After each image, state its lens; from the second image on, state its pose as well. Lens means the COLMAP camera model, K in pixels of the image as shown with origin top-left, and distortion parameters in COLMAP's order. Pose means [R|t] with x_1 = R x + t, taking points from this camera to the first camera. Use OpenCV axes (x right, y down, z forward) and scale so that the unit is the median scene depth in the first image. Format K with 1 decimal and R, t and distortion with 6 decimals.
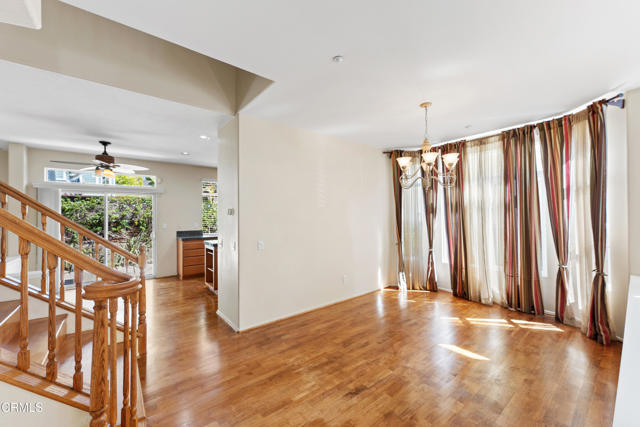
lens RADIAL K [[254.7, 0, 329.6], [0, 254.7, 213.6], [0, 0, 1]] dist [-0.002361, -0.000049]
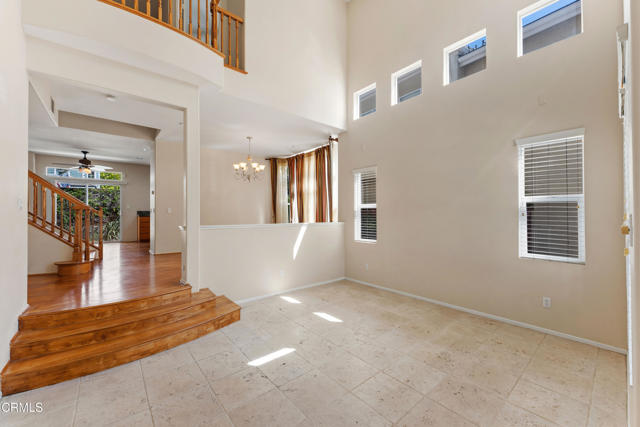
lens RADIAL K [[254.7, 0, 331.1], [0, 254.7, 215.2], [0, 0, 1]] dist [-0.002361, -0.000049]
pose [[0.999618, 0.007641, 0.026579, 0.682310], [-0.007840, 0.999942, 0.007406, 0.109237], [-0.026521, -0.007611, 0.999619, -0.704134]]
